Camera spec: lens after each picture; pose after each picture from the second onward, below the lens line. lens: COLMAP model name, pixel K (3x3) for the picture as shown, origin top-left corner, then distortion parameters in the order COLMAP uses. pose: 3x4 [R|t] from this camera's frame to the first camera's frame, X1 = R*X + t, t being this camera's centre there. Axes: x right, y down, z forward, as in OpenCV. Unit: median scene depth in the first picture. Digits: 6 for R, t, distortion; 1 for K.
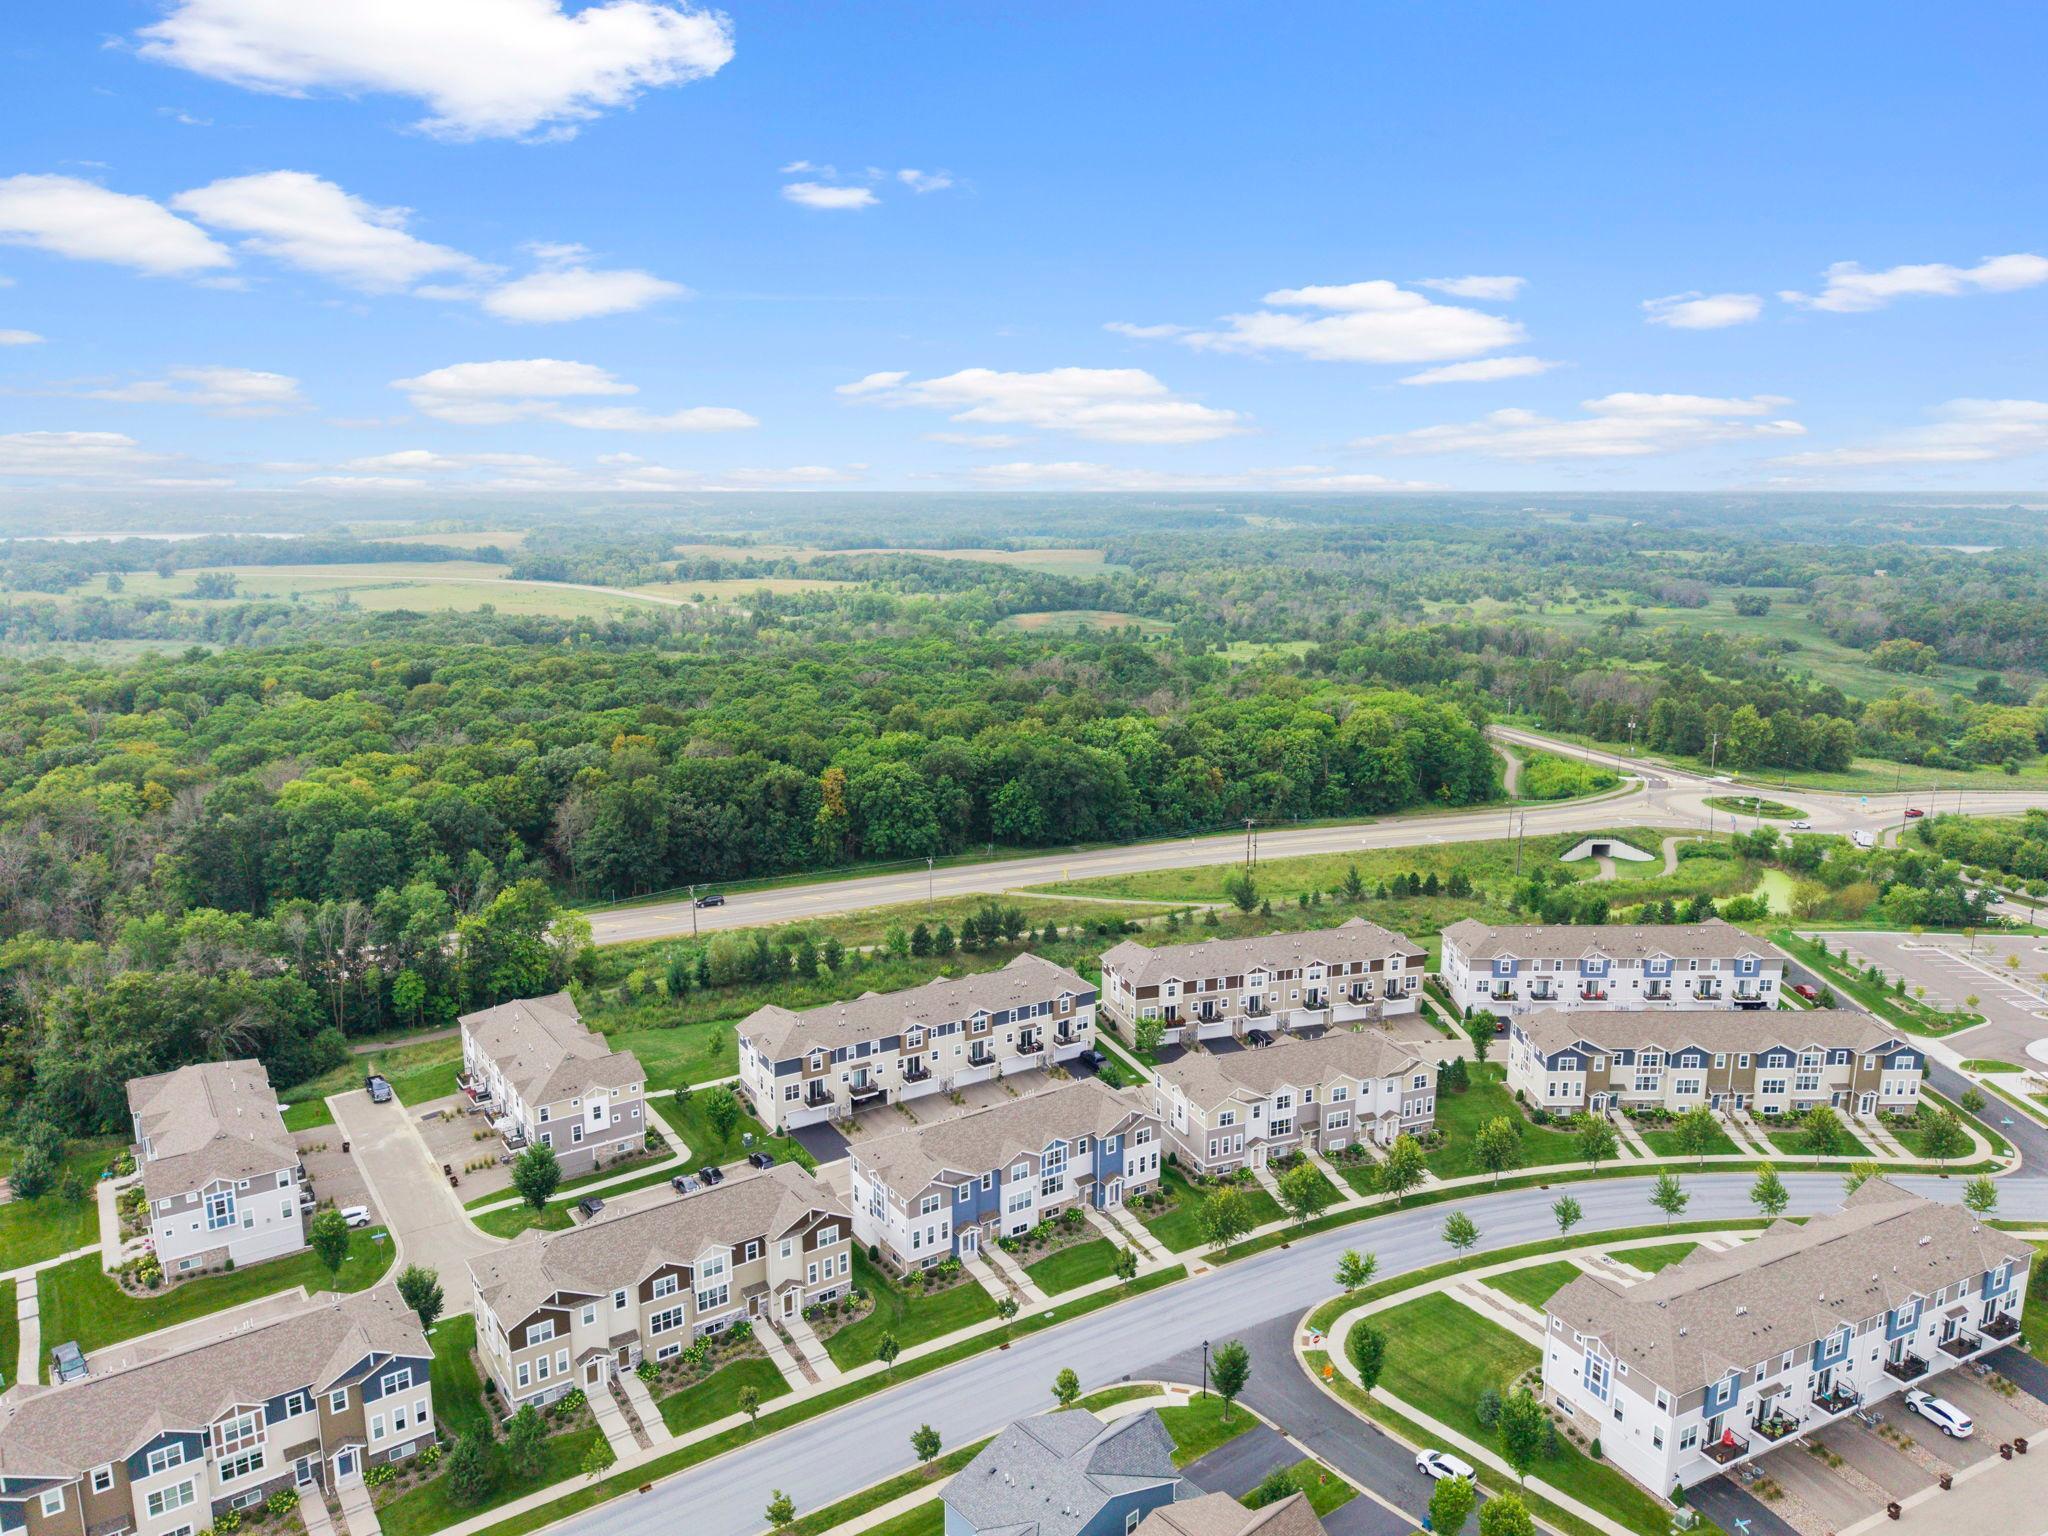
lens RADIAL K [[1393.0, 0, 1024.0], [0, 1393.0, 768.0], [0, 0, 1]] dist [0.144319, -0.351832]
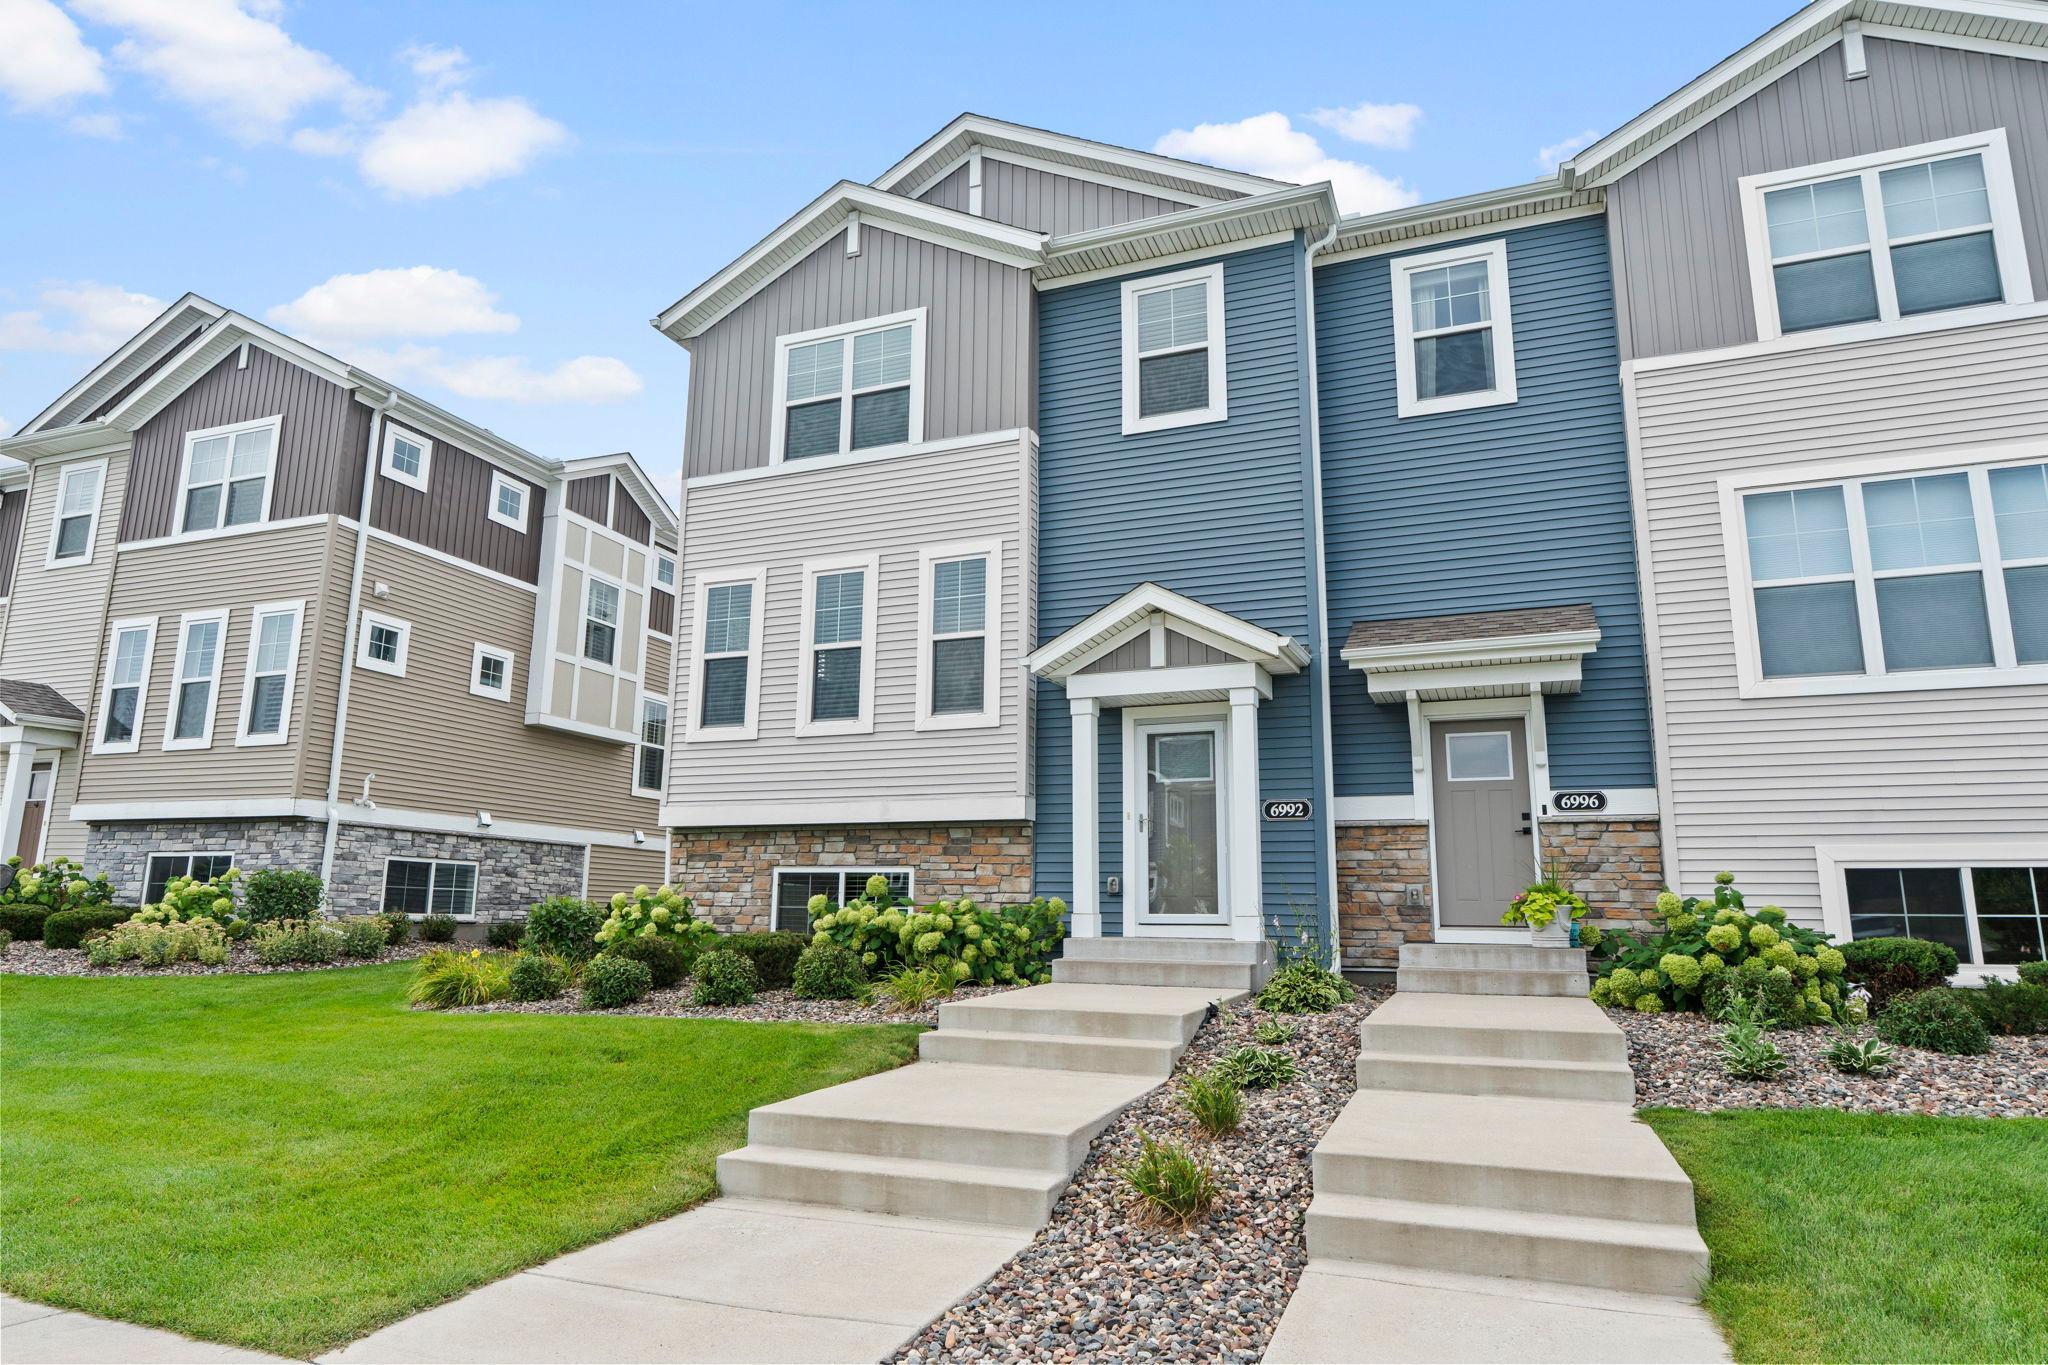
lens RADIAL K [[1224.1, 0, 1024.0], [0, 1224.1, 682.5], [0, 0, 1]] dist [-0.049818, 0.038363]
pose [[0.566384, -0.157687, -0.808915, 0.023992], [-0.173975, 0.936530, -0.304377, 0.328521], [0.805569, 0.313125, 0.503002, 0.869941]]
